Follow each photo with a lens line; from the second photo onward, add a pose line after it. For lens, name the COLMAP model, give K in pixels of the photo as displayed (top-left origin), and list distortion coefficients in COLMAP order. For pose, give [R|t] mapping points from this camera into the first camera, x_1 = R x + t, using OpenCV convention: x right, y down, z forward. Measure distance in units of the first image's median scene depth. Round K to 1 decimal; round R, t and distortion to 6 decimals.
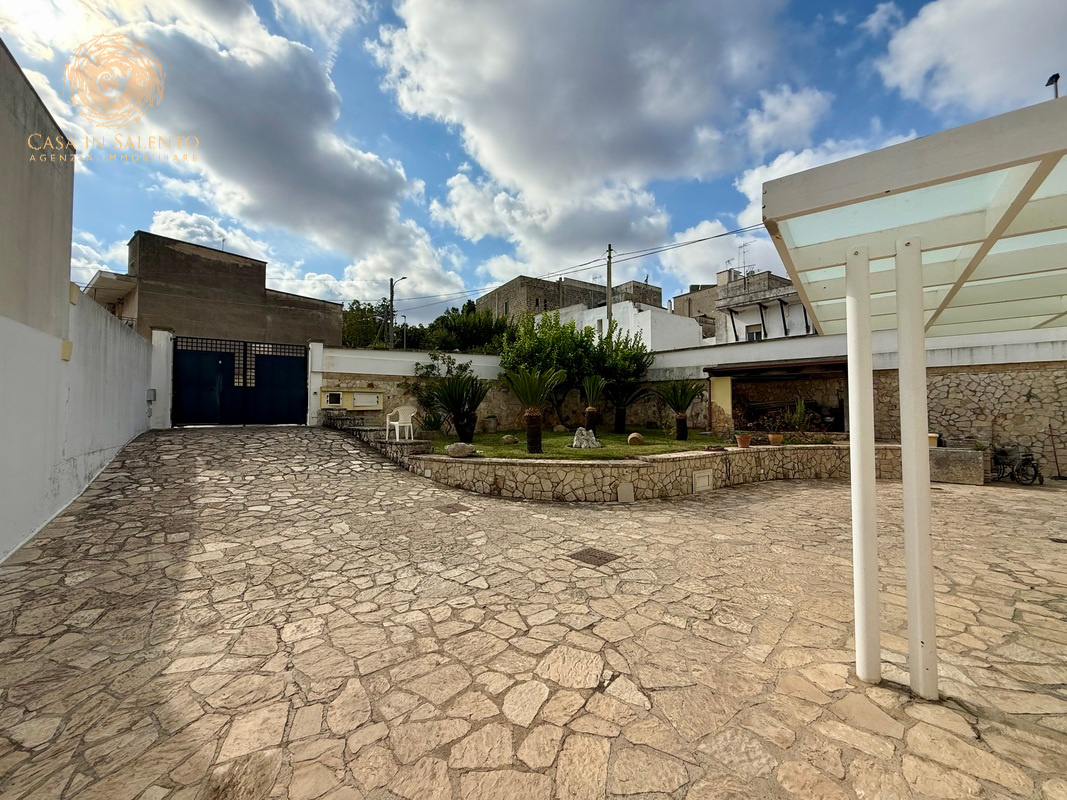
lens RADIAL K [[425.2, 0, 530.7], [0, 425.2, 398.4], [0, 0, 1]] dist [0.000937, 0.000166]
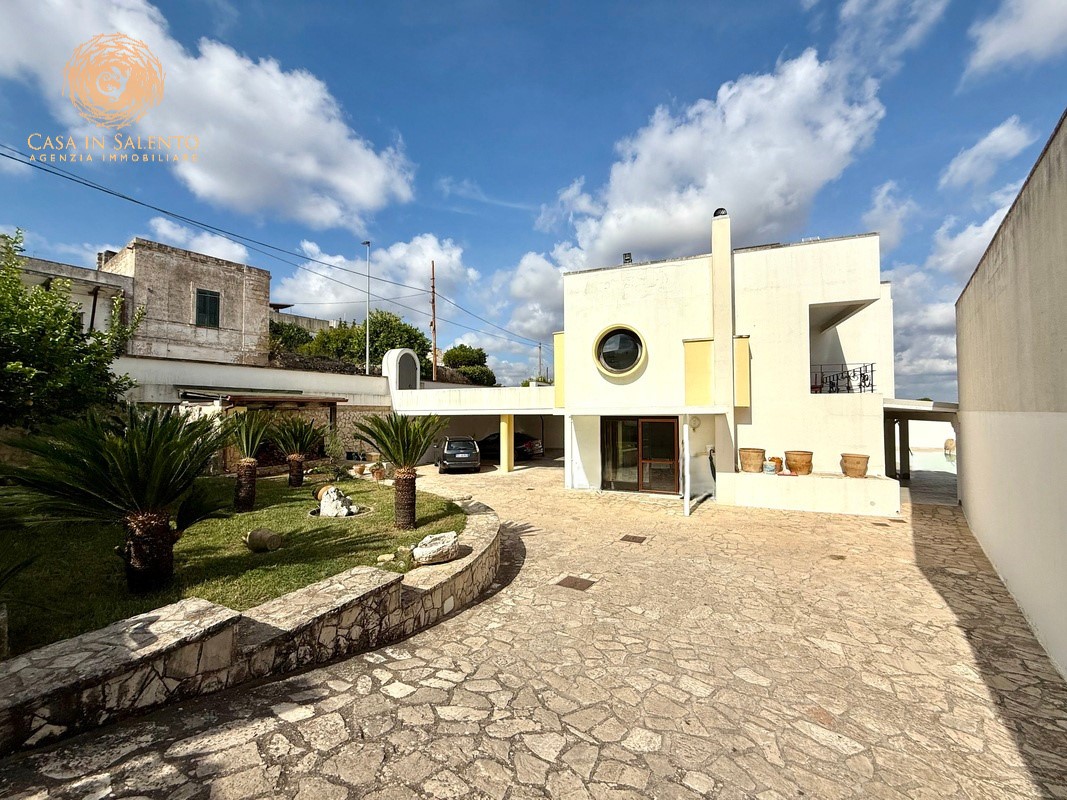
lens RADIAL K [[425.2, 0, 530.7], [0, 425.2, 398.4], [0, 0, 1]] dist [0.000937, 0.000166]
pose [[-0.276451, 0.031548, 0.960510, -1.501233], [-0.035034, 0.998466, -0.042879, -0.136963], [-0.960389, -0.045505, -0.274922, 1.952484]]
